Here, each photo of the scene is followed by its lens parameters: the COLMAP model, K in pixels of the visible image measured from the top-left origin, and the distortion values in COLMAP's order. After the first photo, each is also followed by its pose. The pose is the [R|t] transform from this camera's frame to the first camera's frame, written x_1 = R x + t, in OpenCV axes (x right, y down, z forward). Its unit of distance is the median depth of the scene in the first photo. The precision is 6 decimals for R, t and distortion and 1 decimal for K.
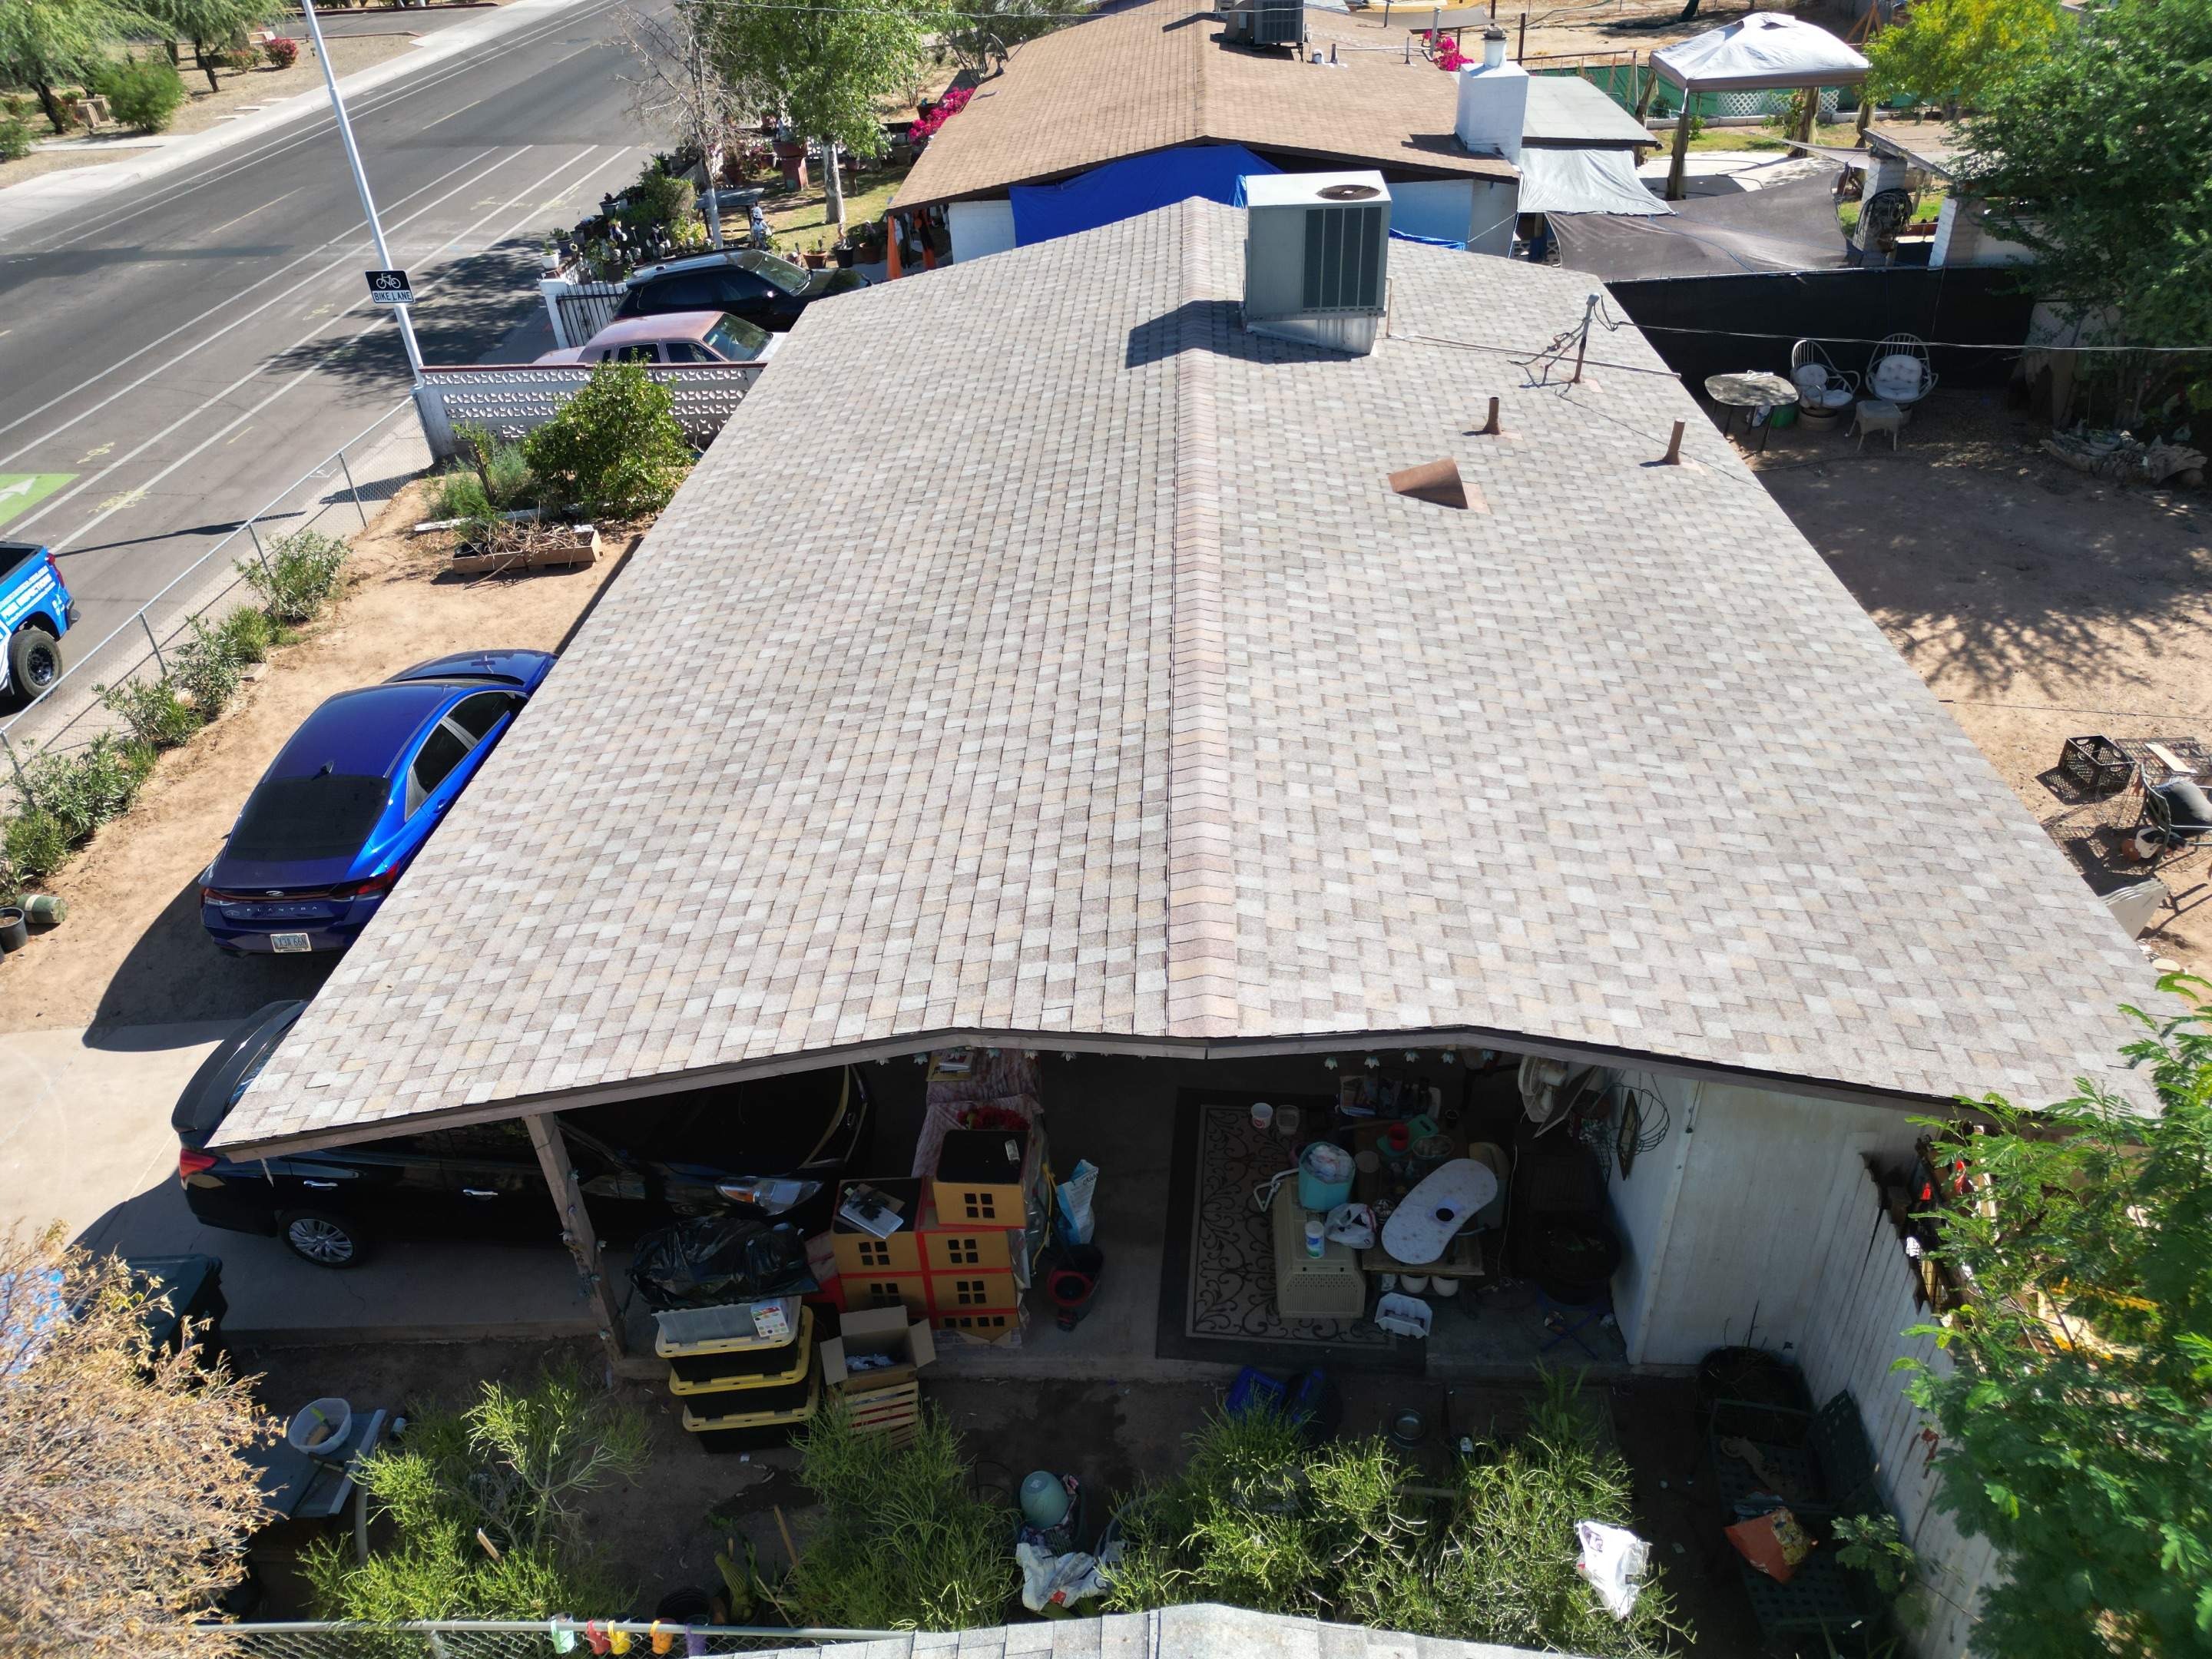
lens RADIAL K [[1531.0, 0, 1106.0], [0, 1531.0, 829.5], [0, 0, 1]] dist [0.078086, -0.062302]
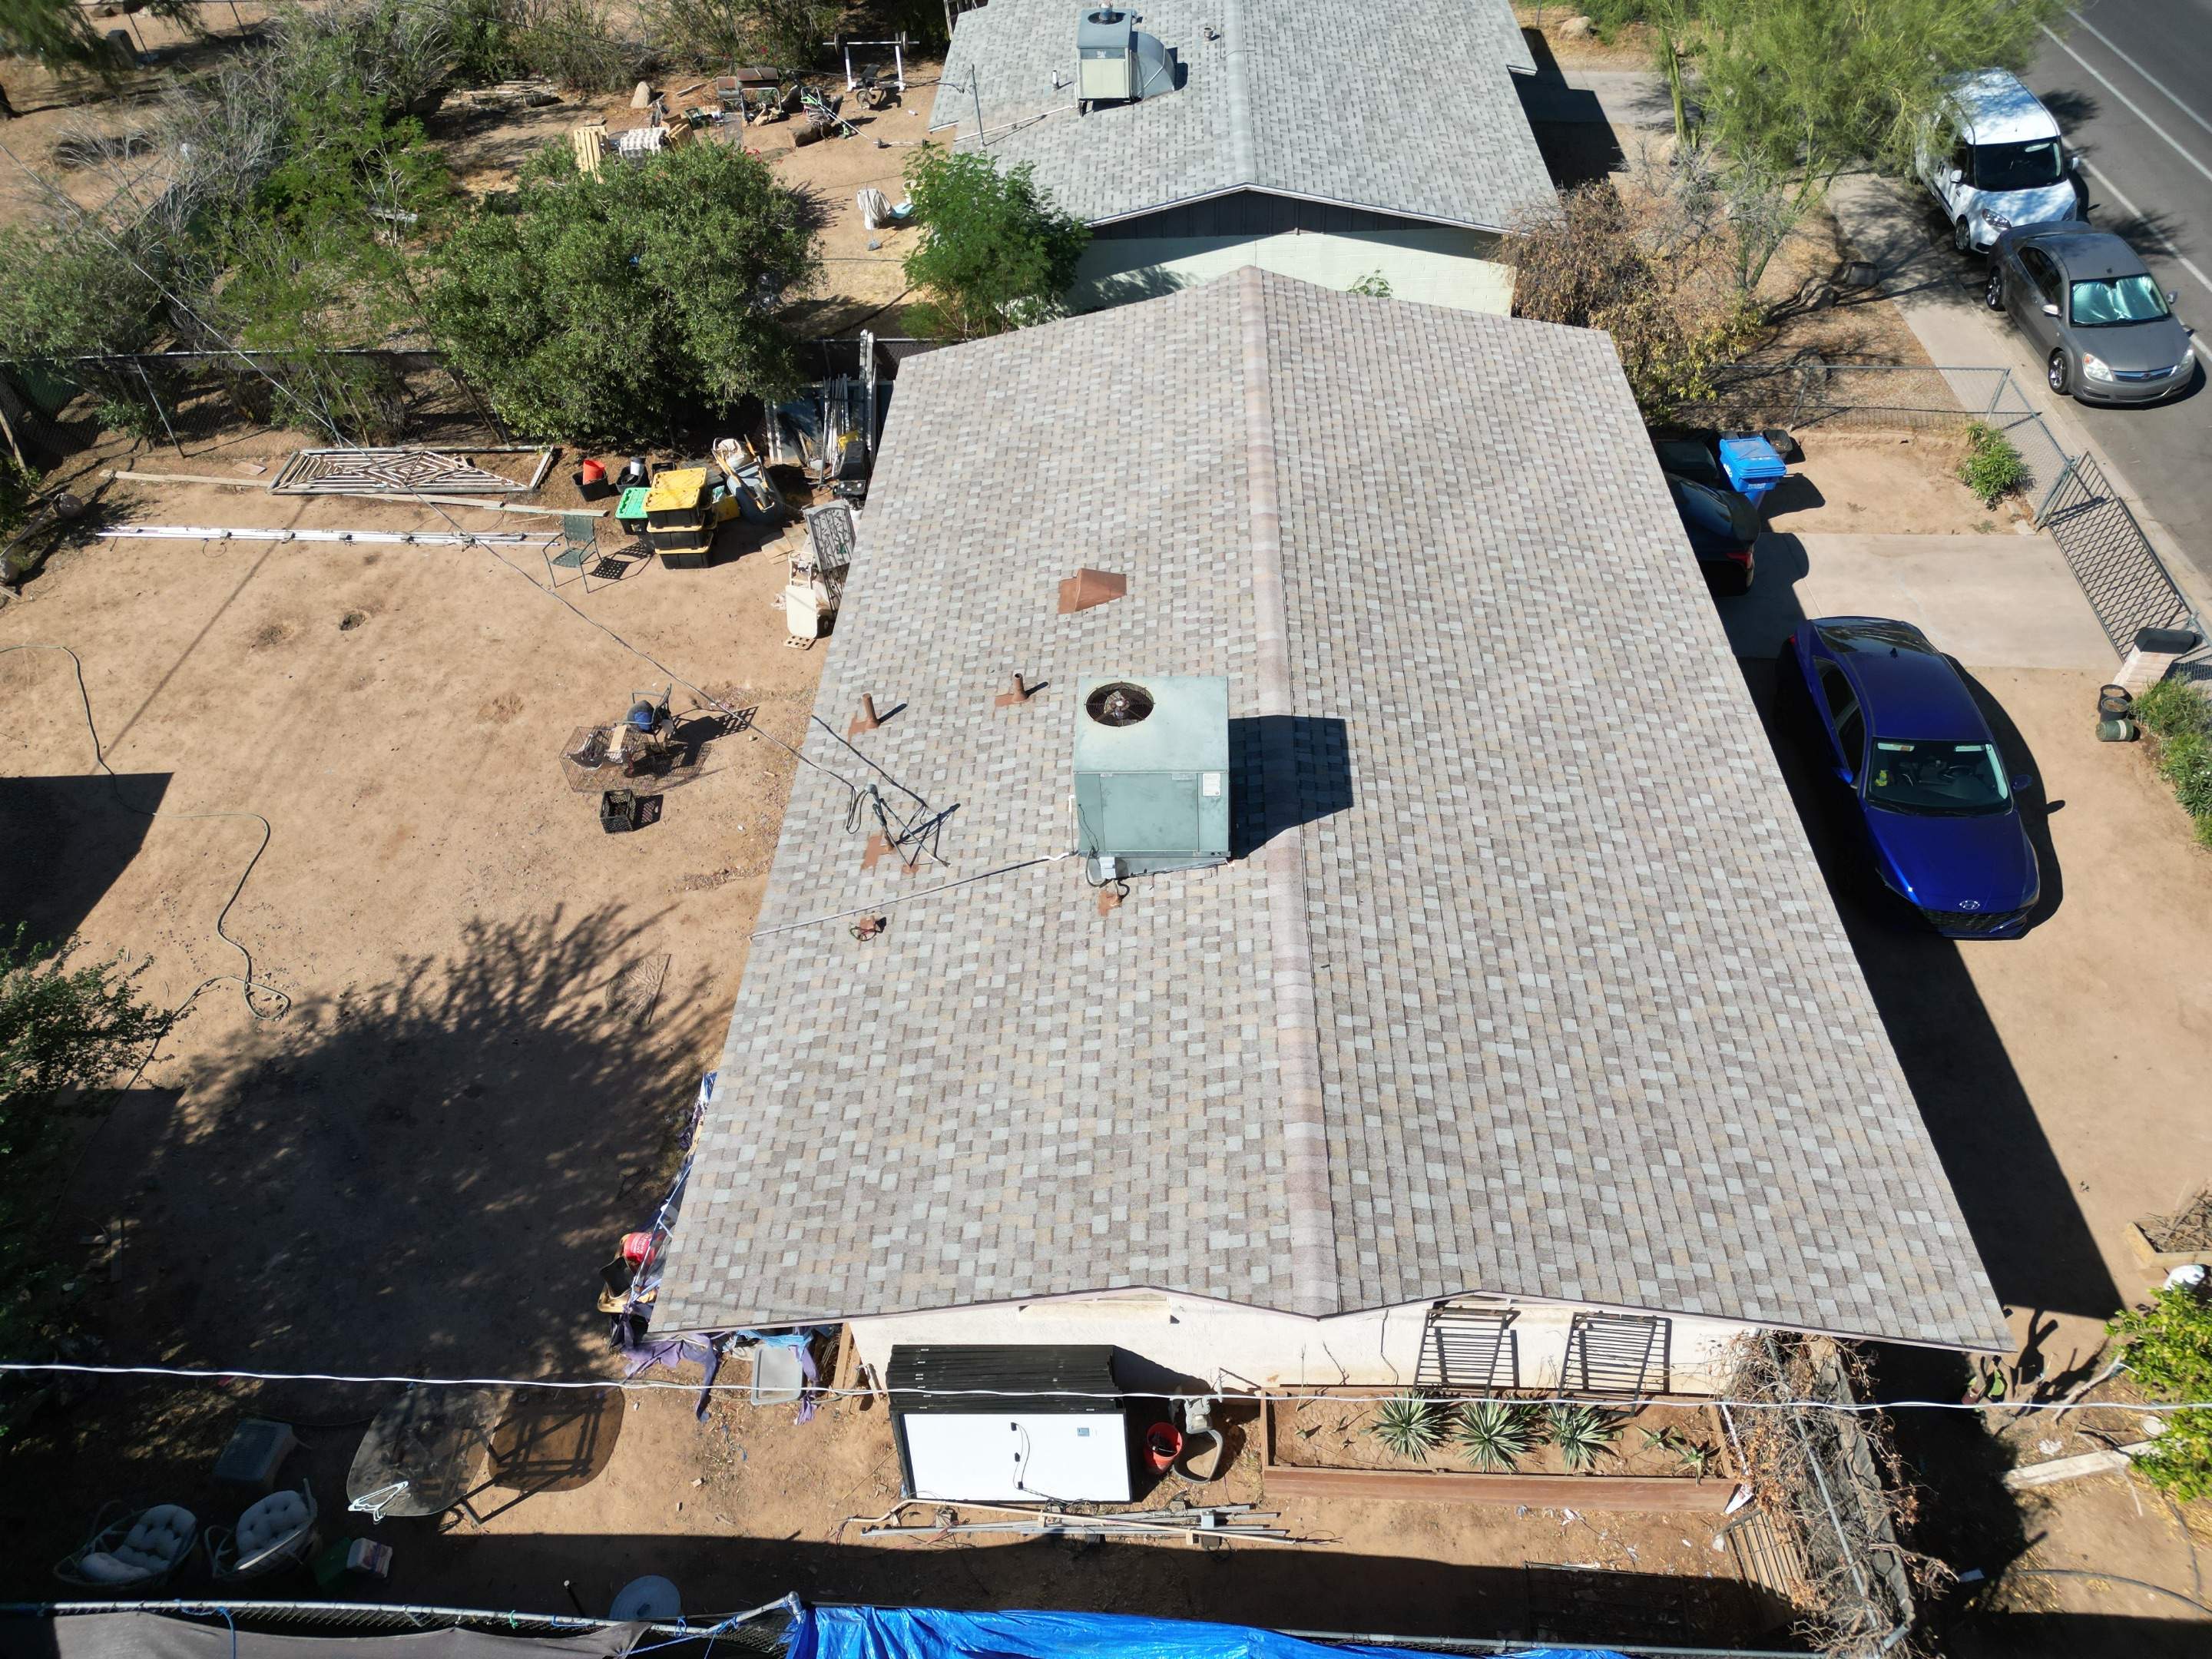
lens RADIAL K [[1531.0, 0, 1106.0], [0, 1531.0, 829.5], [0, 0, 1]] dist [0.078086, -0.062302]
pose [[-0.996407, 0.068576, 0.049699, 0.124755], [0.061291, 0.178903, 0.981956, -1.274837], [0.058447, 0.981474, -0.182463, 1.208539]]
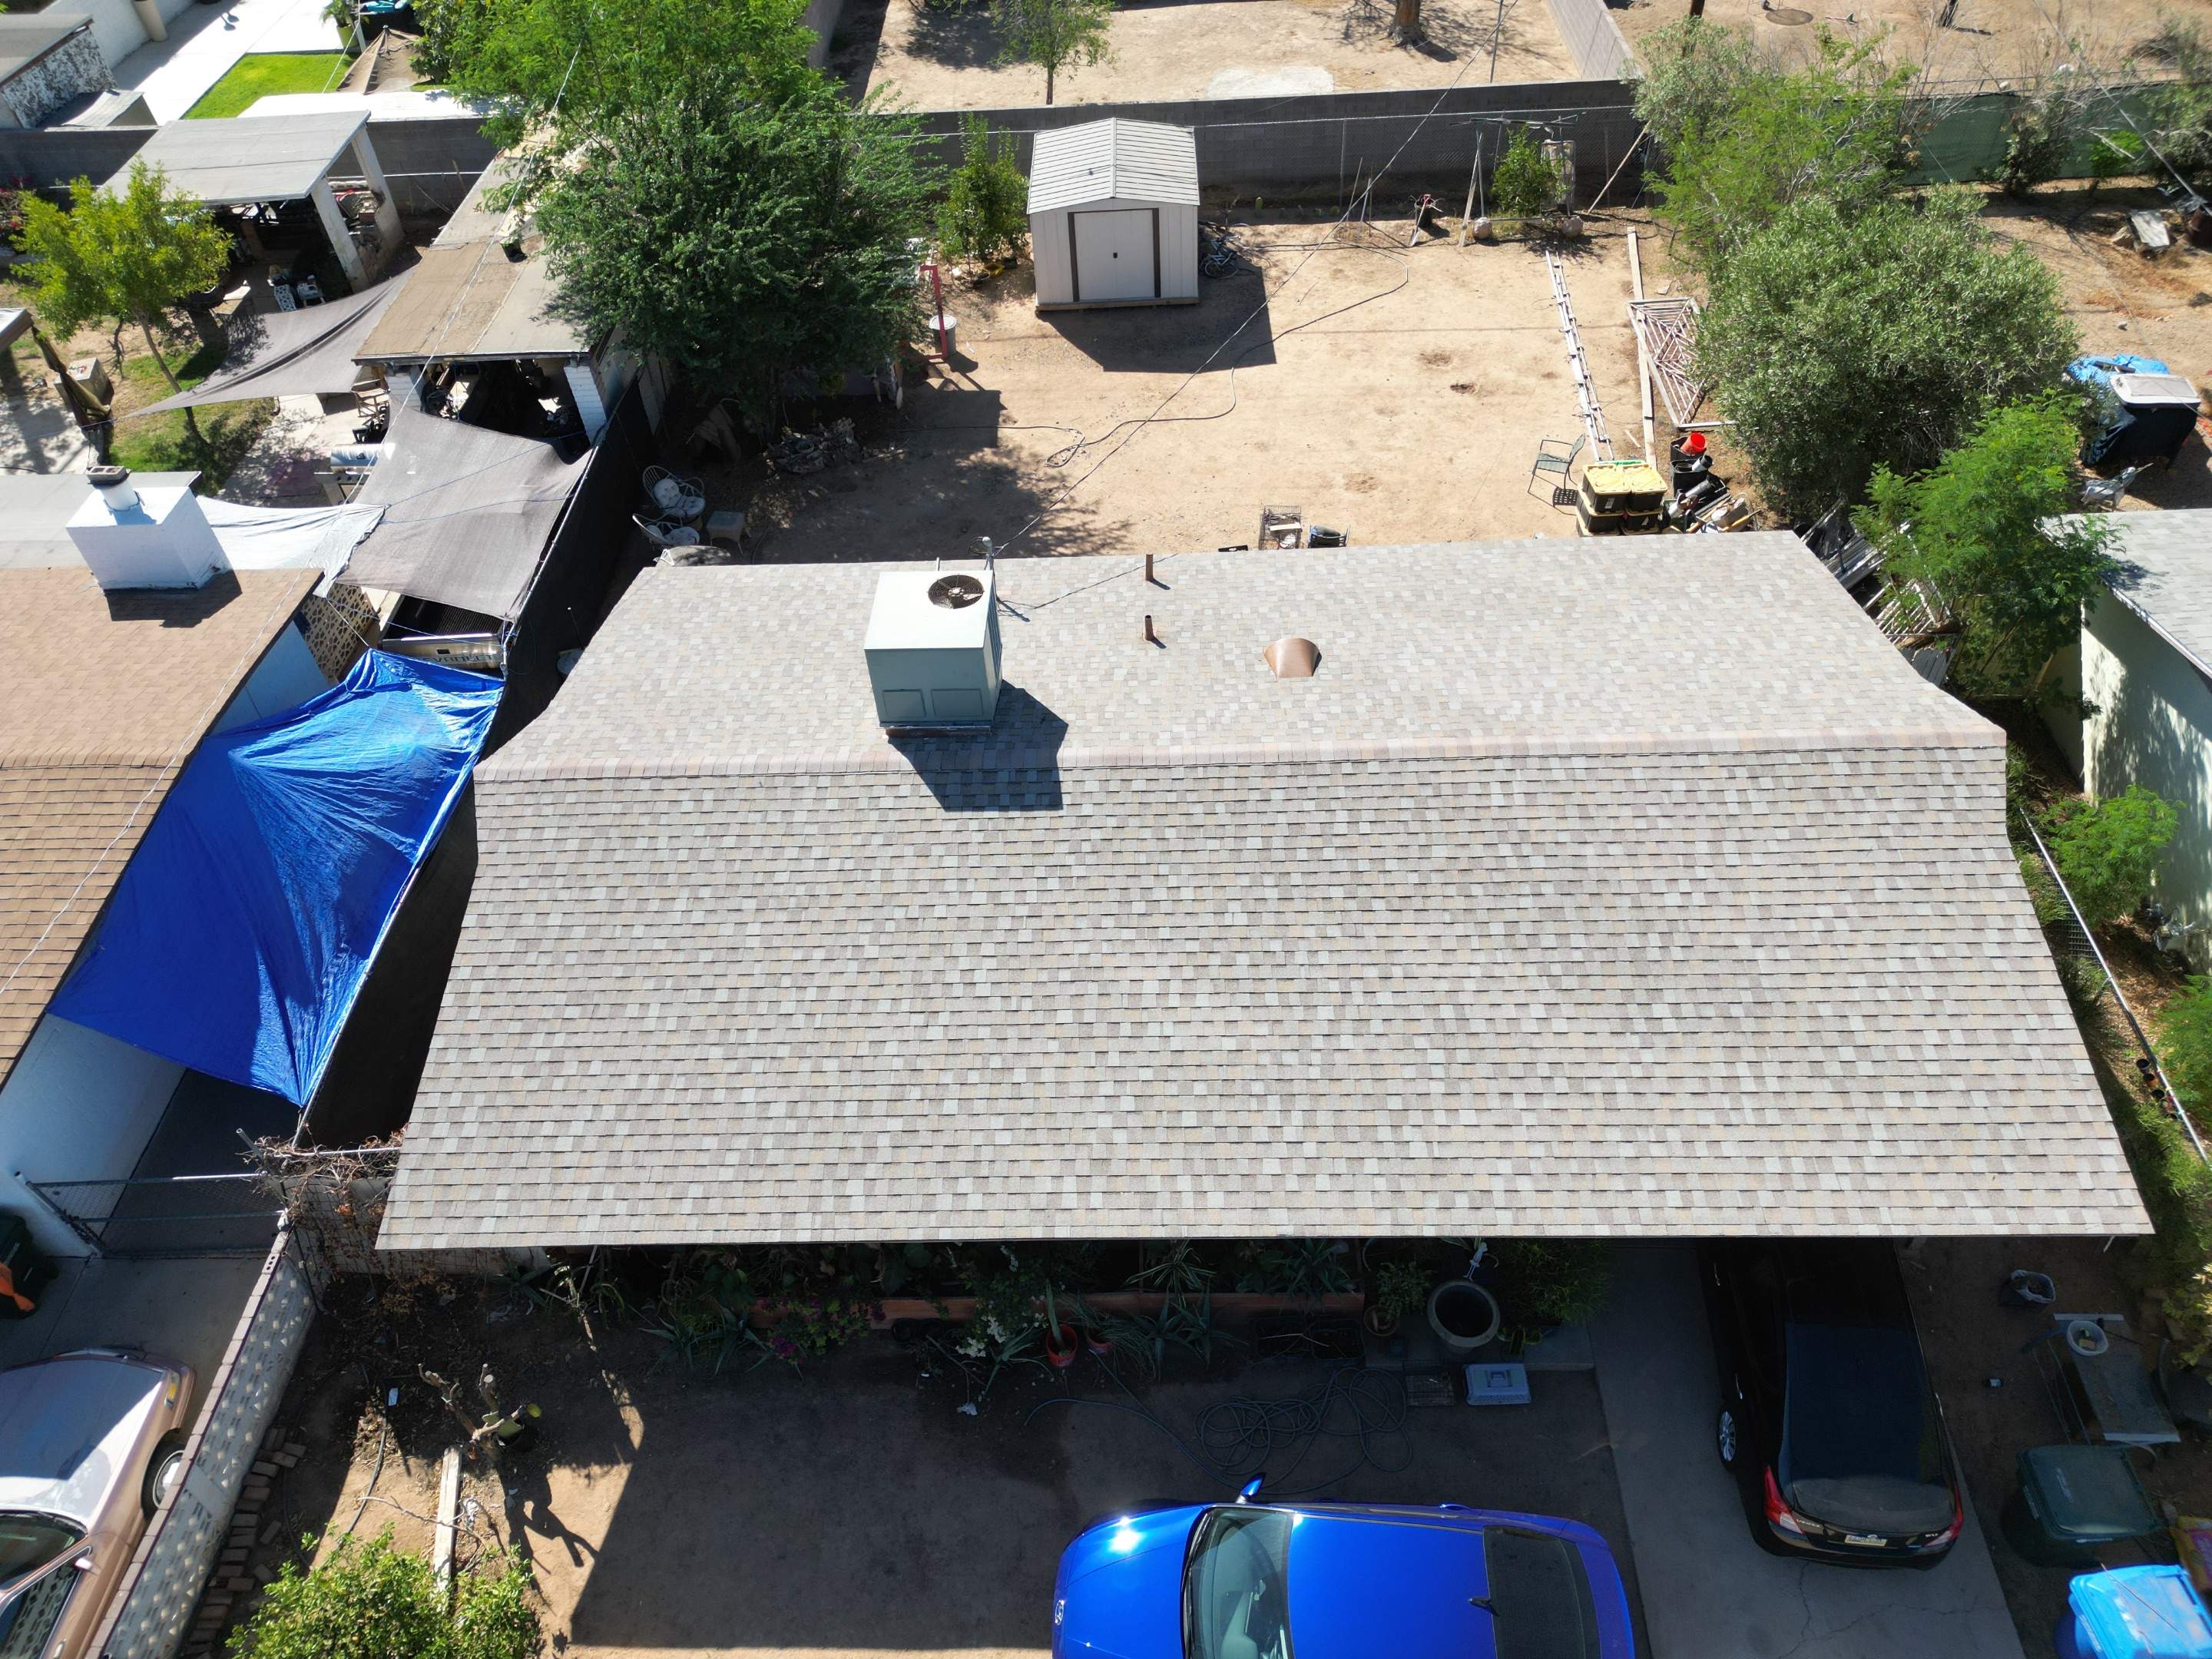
lens RADIAL K [[1531.0, 0, 1106.0], [0, 1531.0, 829.5], [0, 0, 1]] dist [0.078086, -0.062302]
pose [[-0.021369, -0.687567, 0.725806, -0.761005], [0.613678, 0.564096, 0.552444, -0.849019], [-0.789267, 0.457217, 0.409891, 0.514829]]
